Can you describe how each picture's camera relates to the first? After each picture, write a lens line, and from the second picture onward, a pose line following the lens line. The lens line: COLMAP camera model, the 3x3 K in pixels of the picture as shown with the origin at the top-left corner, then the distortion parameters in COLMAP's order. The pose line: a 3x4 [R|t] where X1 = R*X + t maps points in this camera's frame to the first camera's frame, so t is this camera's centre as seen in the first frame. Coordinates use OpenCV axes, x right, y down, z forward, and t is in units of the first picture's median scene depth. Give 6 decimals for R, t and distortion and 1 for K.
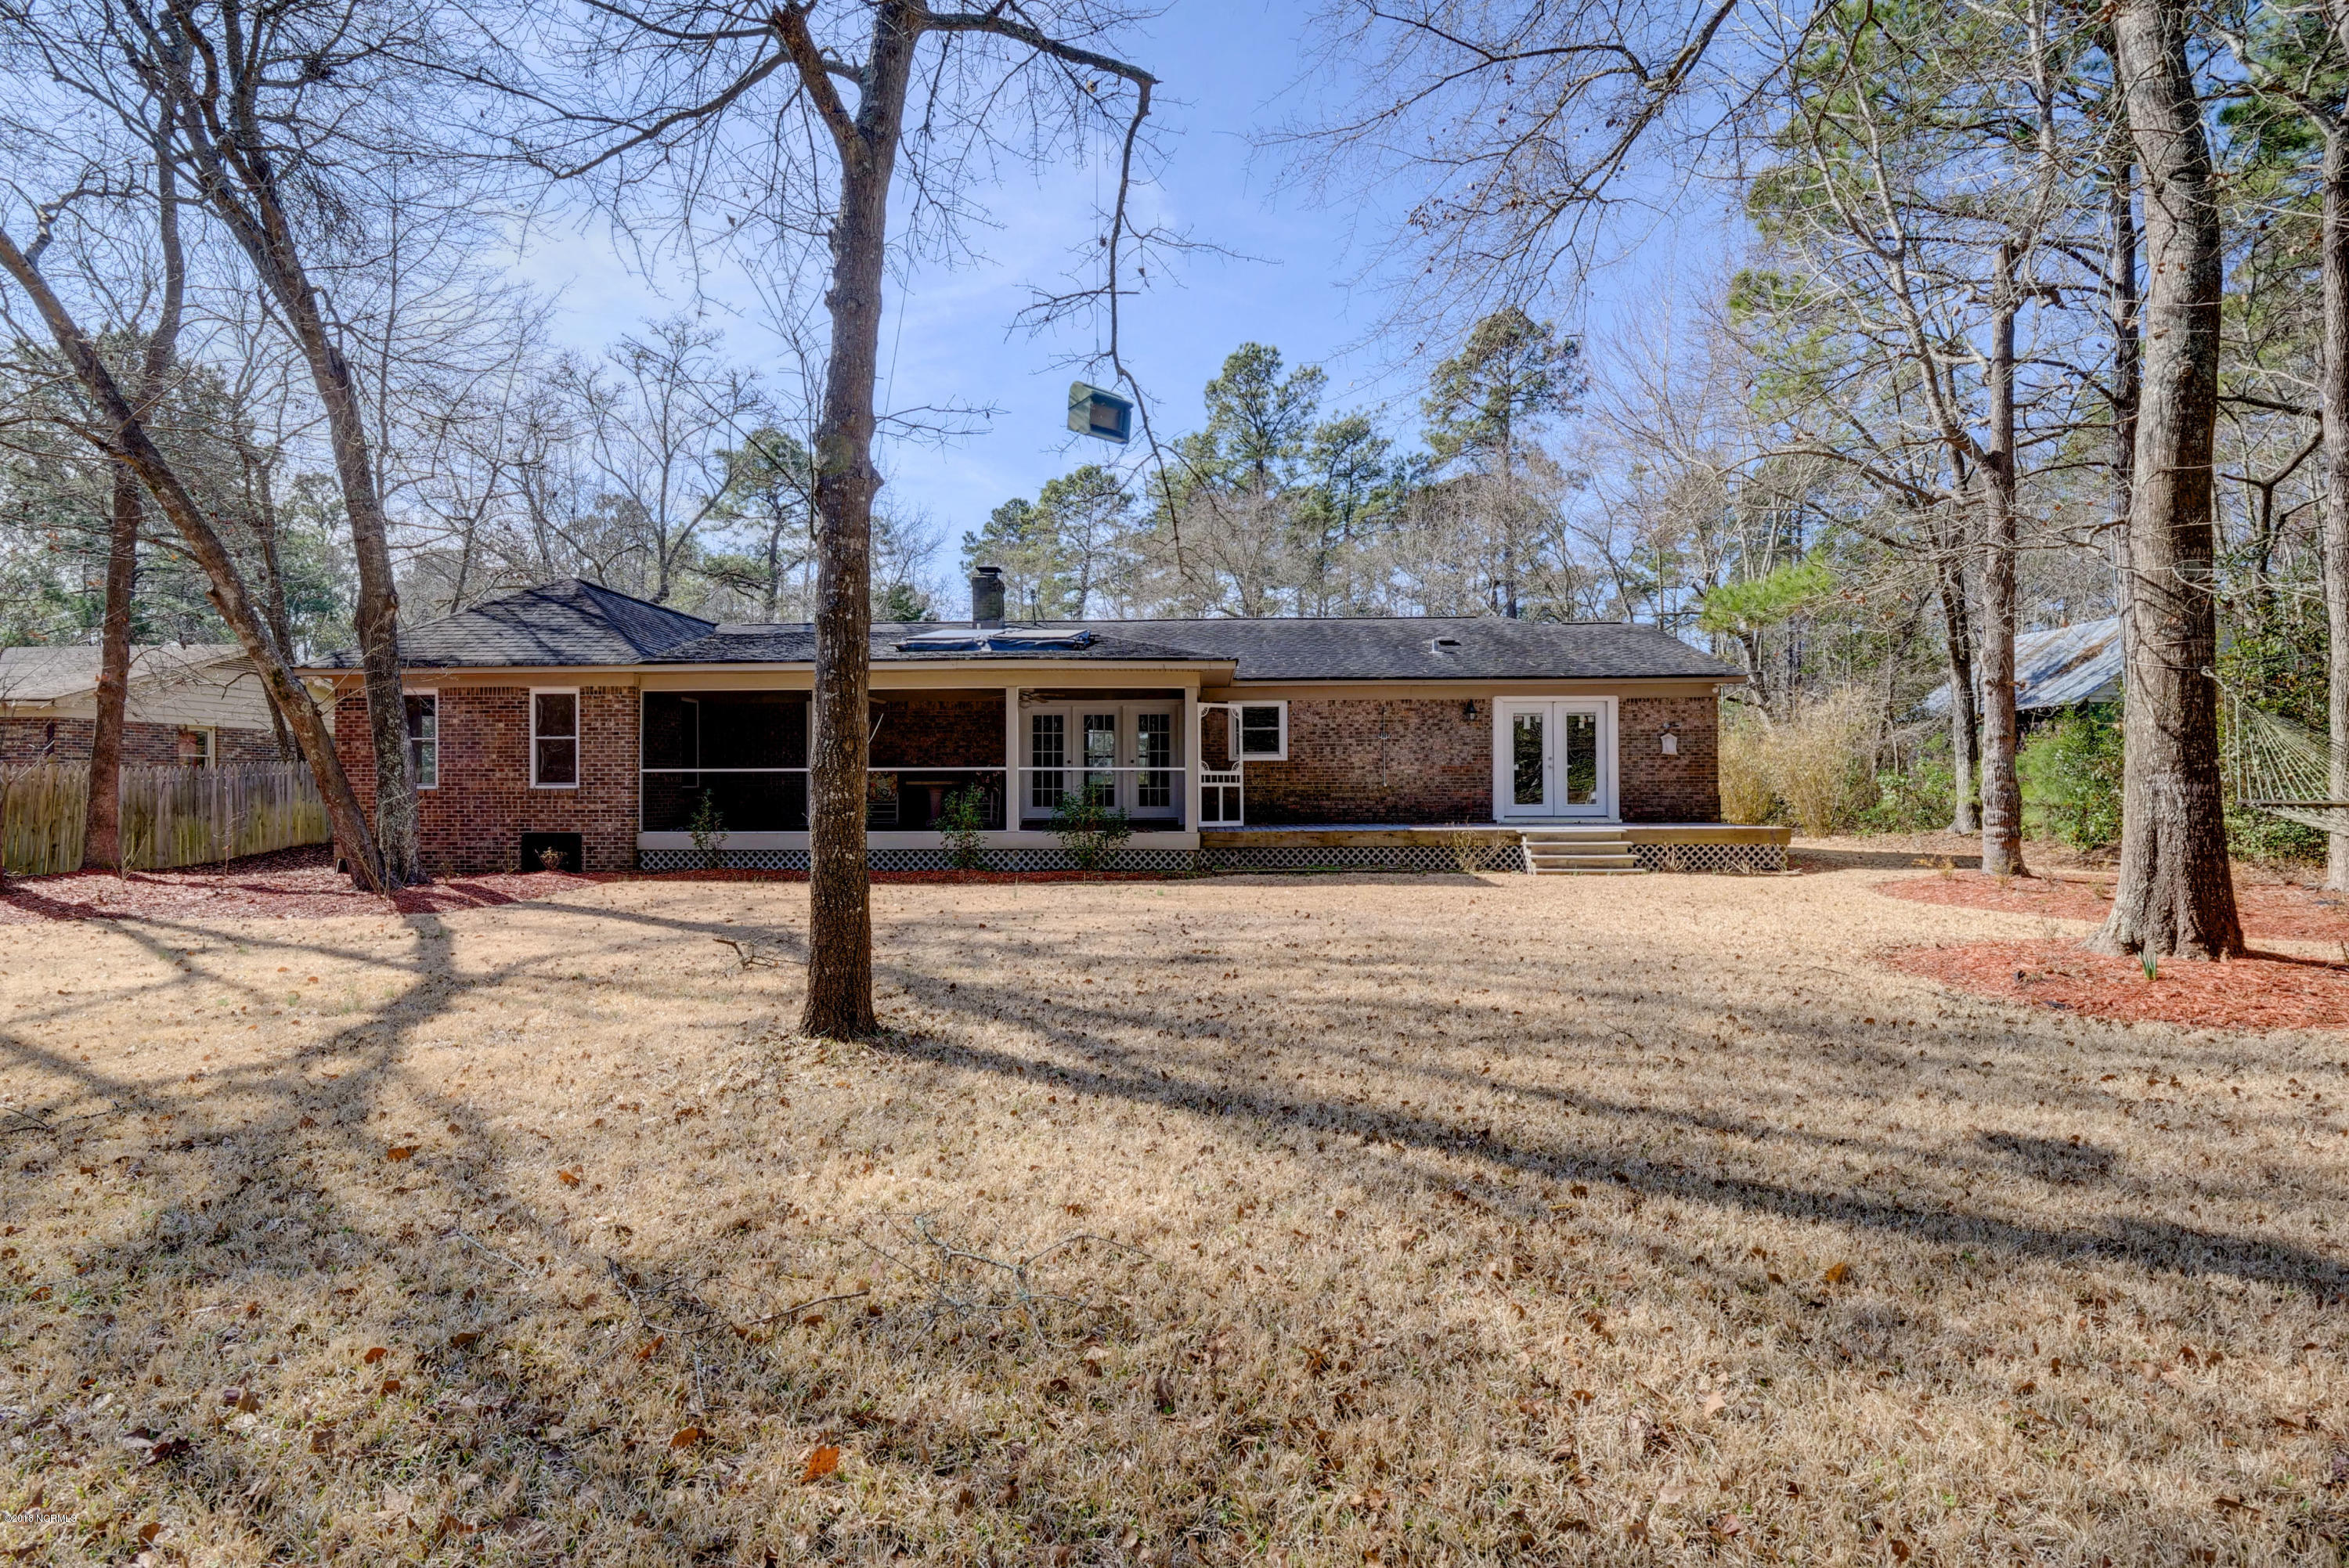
lens RADIAL K [[1142.7, 0, 1176.2], [0, 1142.7, 773.8], [0, 0, 1]] dist [-0.012449, -0.001415]
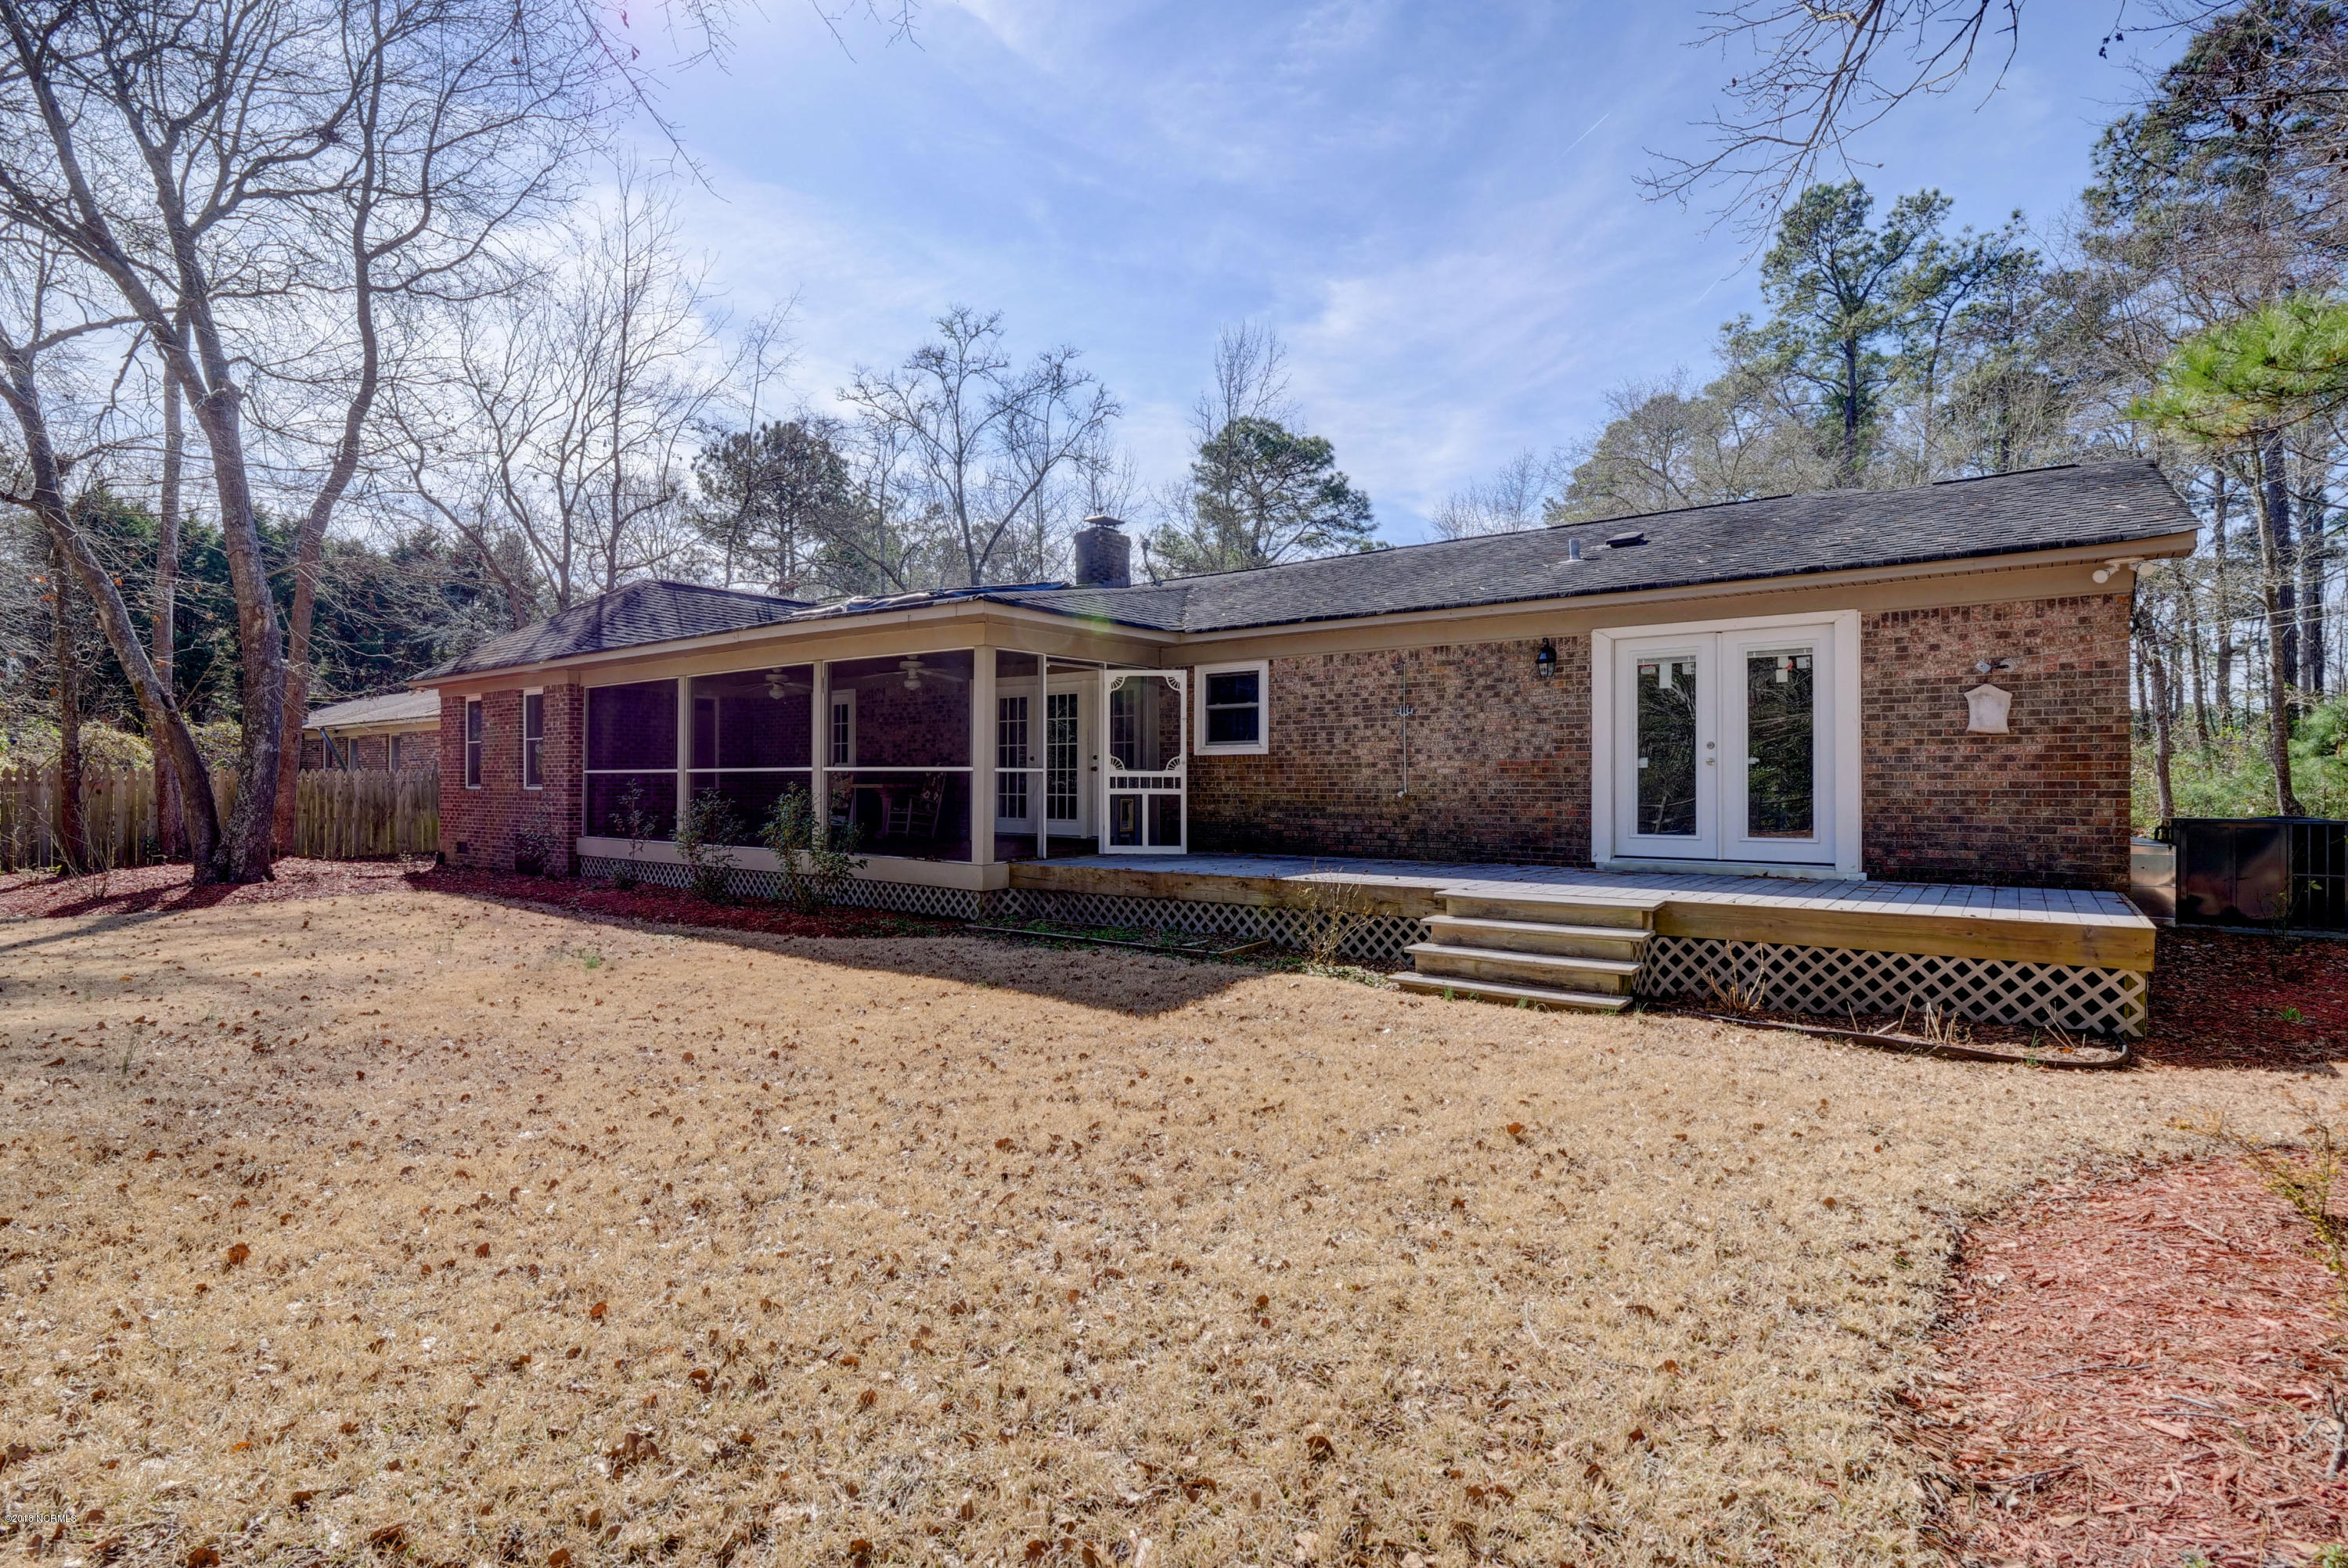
lens RADIAL K [[1142.2, 0, 1175.7], [0, 1142.2, 773.8], [0, 0, 1]] dist [-0.012449, -0.001415]
pose [[0.811781, -0.000080, -0.583961, 0.430548], [0.002416, 0.999992, 0.003223, -0.002864], [0.583956, -0.004027, 0.811775, 0.454832]]
